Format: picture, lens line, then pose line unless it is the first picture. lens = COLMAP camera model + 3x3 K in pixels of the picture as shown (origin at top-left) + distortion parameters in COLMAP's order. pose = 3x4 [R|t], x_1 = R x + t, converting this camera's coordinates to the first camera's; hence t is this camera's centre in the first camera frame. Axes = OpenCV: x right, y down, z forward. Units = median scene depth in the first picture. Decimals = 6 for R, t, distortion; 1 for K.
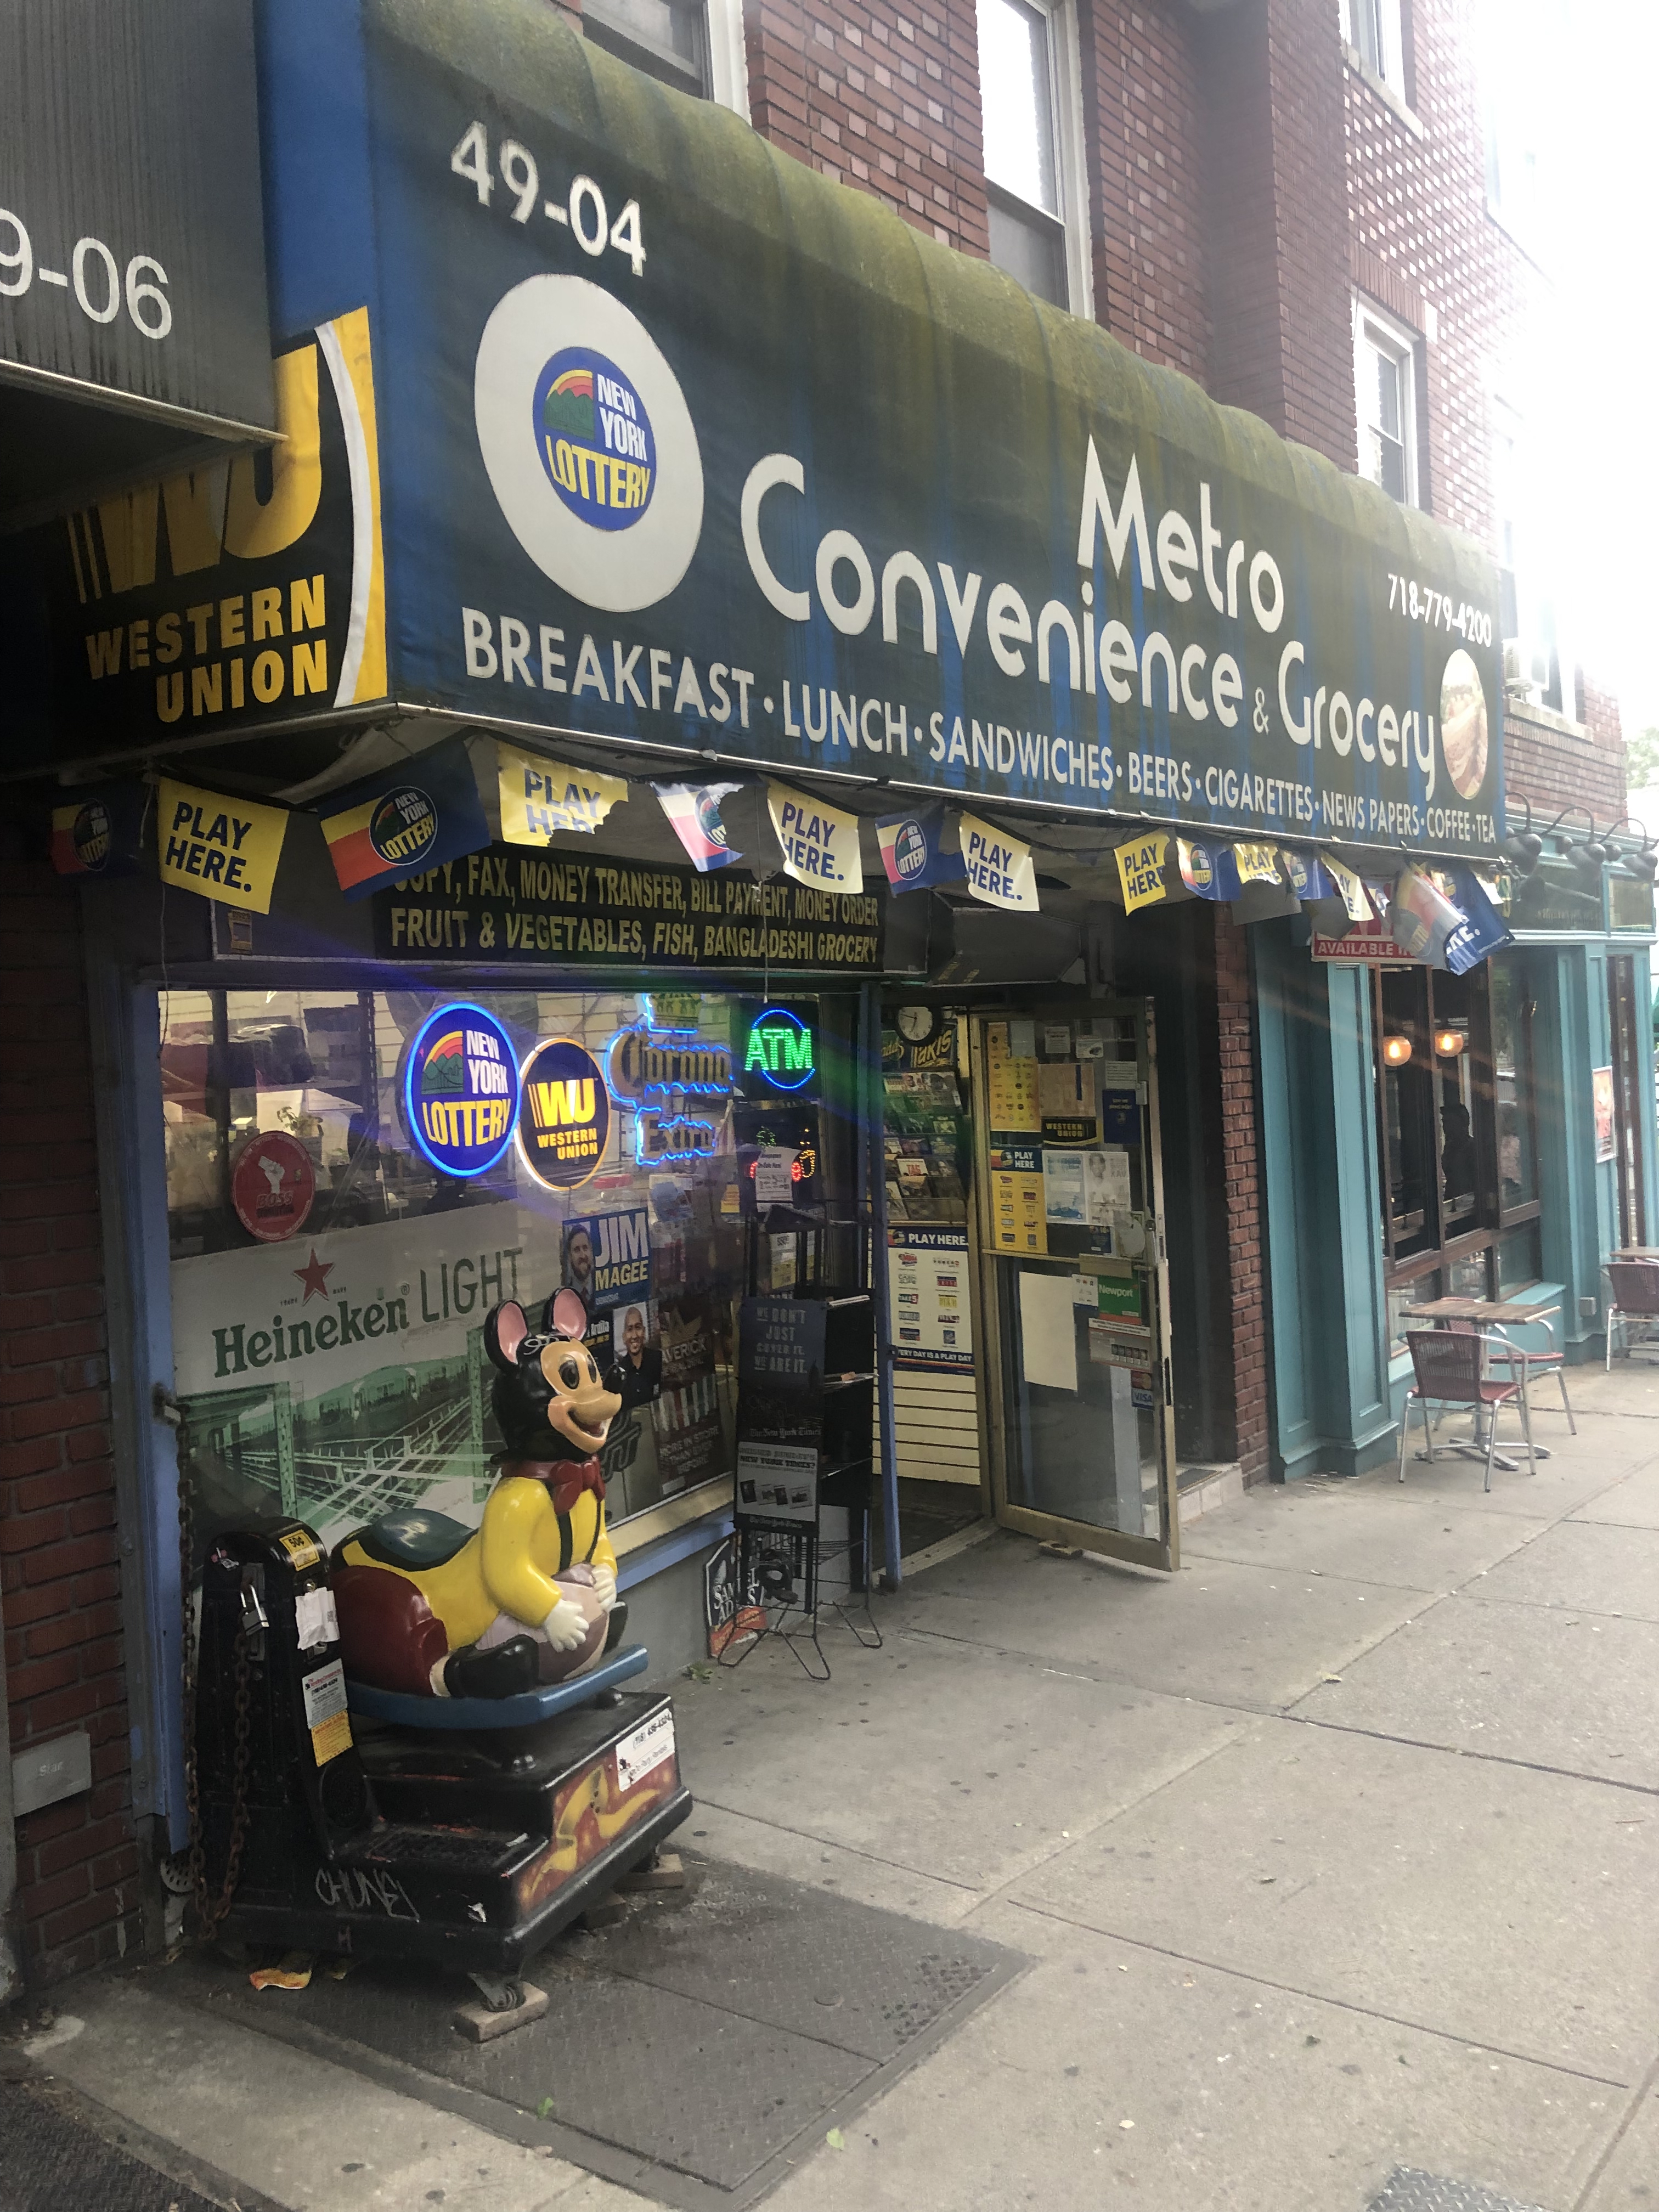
lens RADIAL K [[1835.4, 0, 833.2], [0, 1835.4, 1078.5], [0, 0, 1]] dist [0.019146, -0.013219]
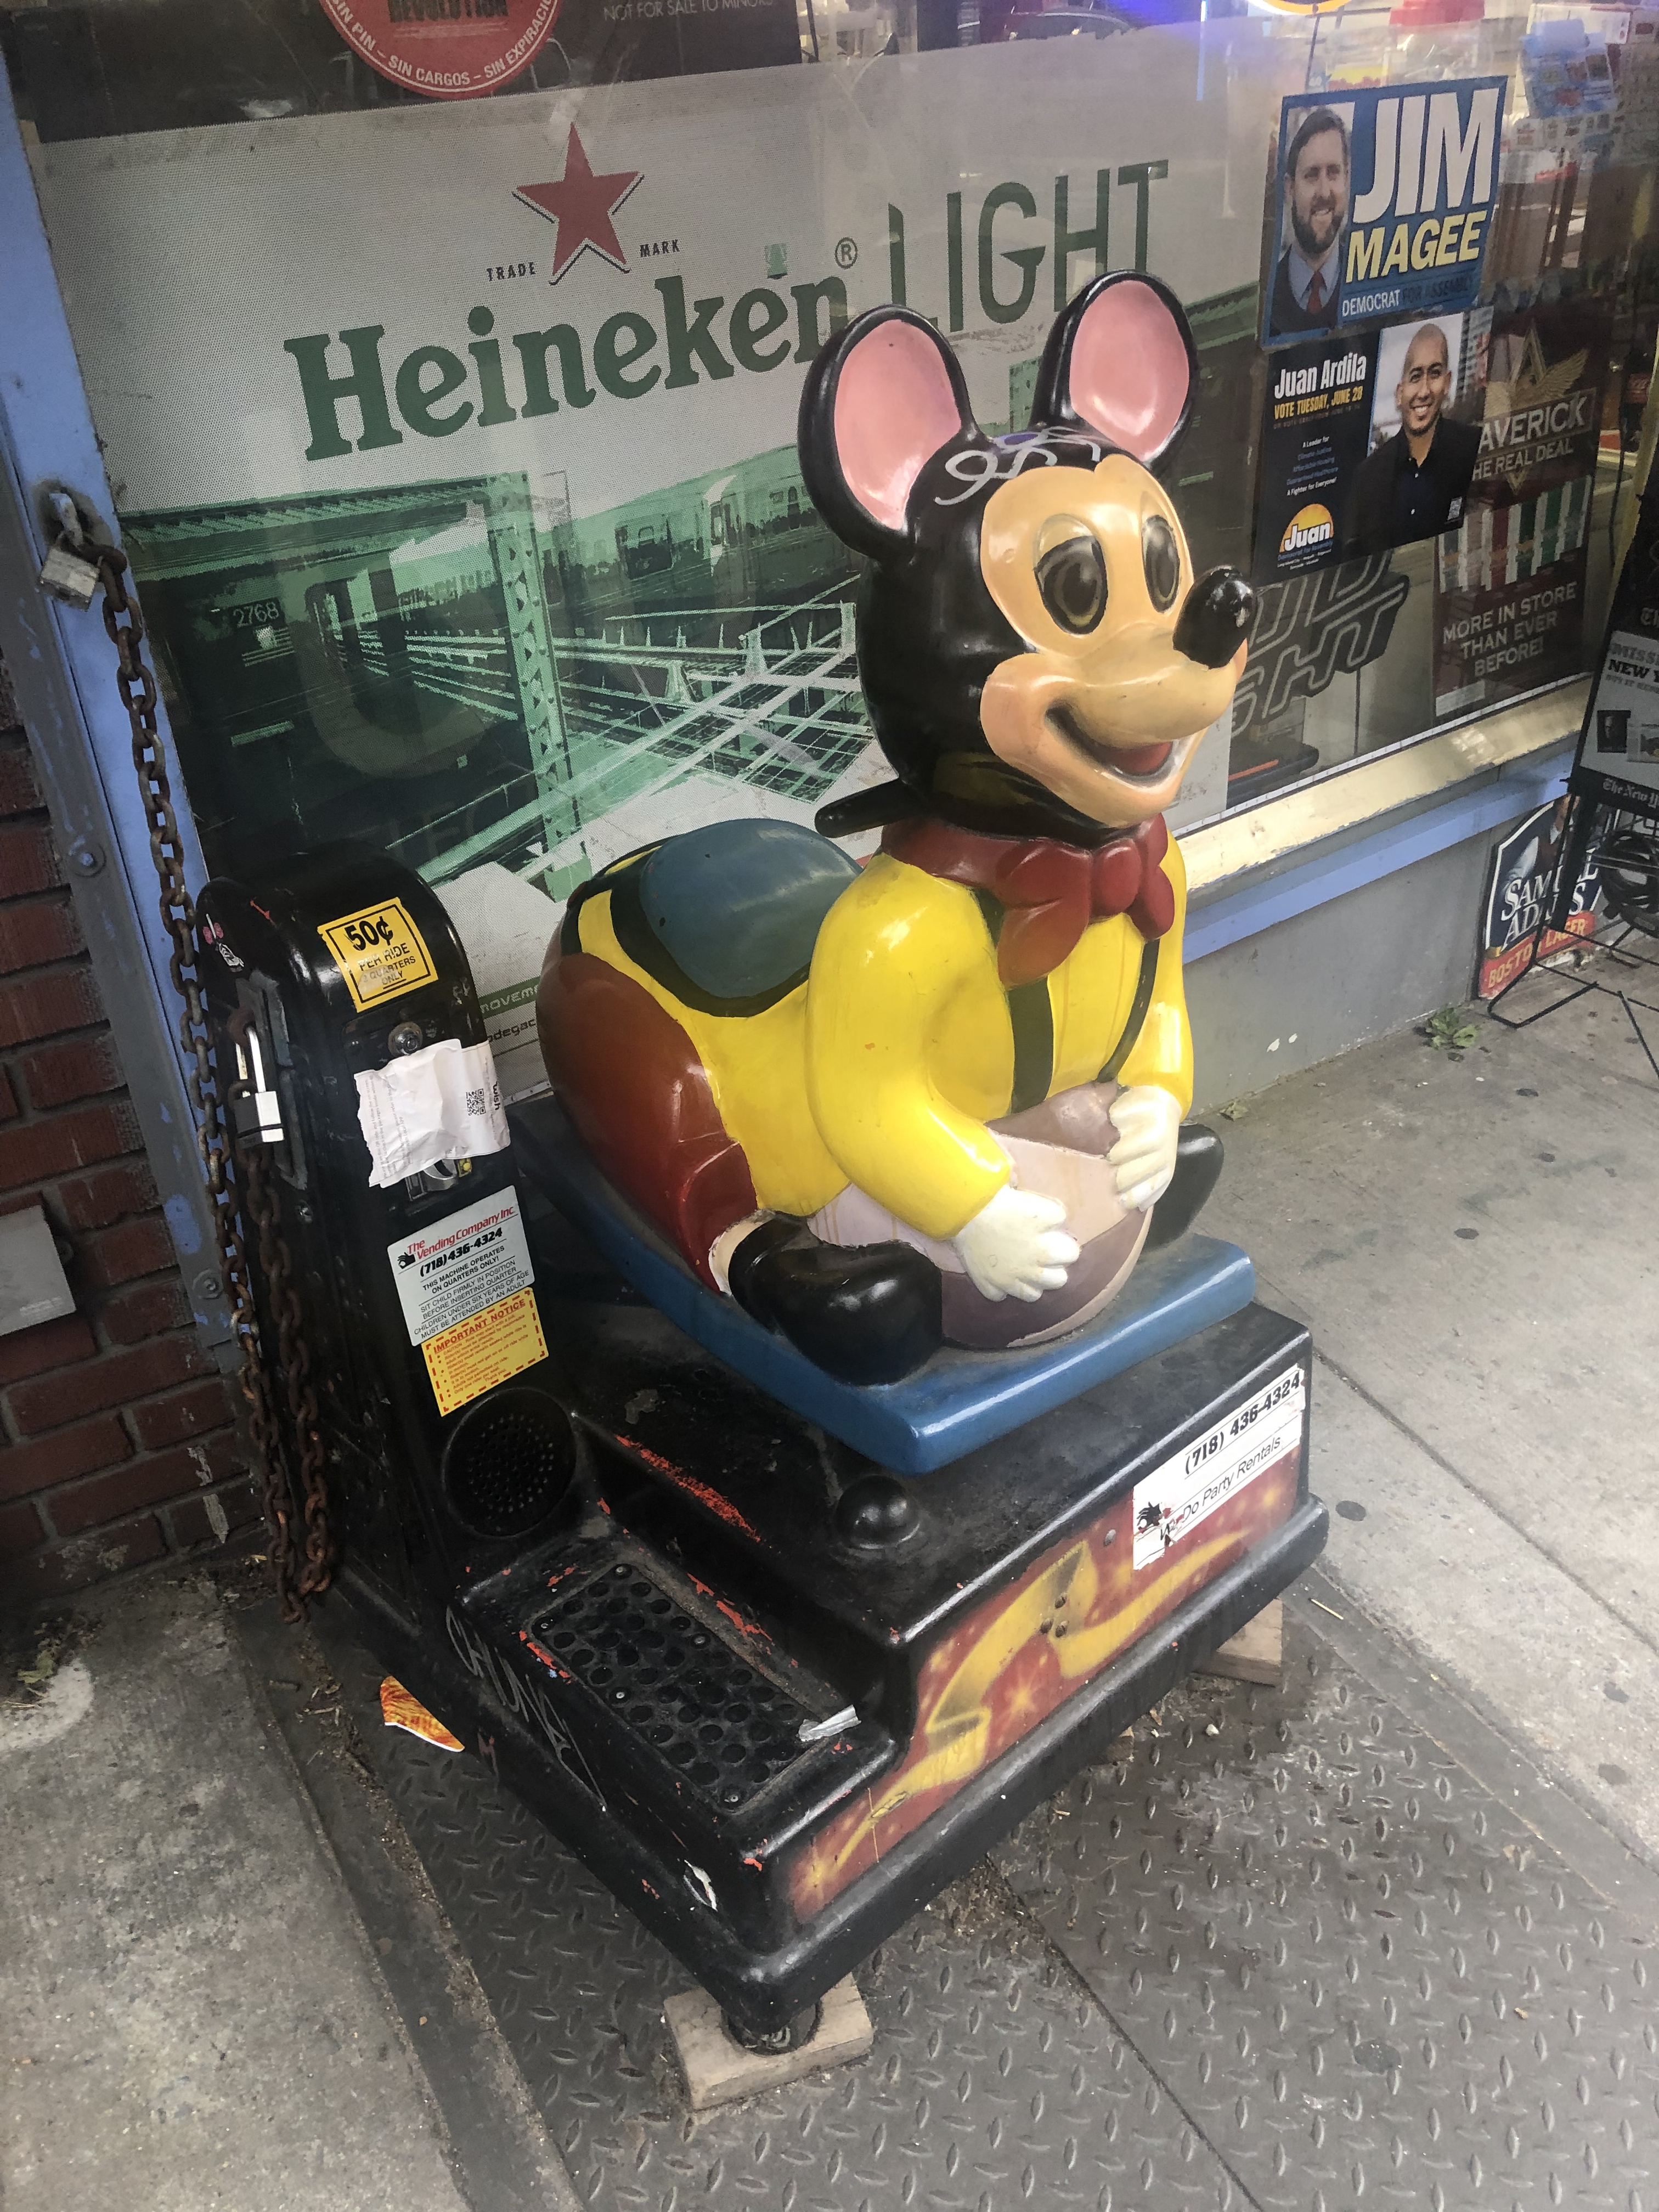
lens RADIAL K [[1835.4, 0, 833.2], [0, 1835.4, 1078.5], [0, 0, 1]] dist [0.019146, -0.013219]
pose [[0.903328, 0.219212, -0.368708, -0.042719], [-0.001088, 0.860724, 0.509071, 0.067347], [0.428950, -0.459457, 0.777754, 0.628891]]
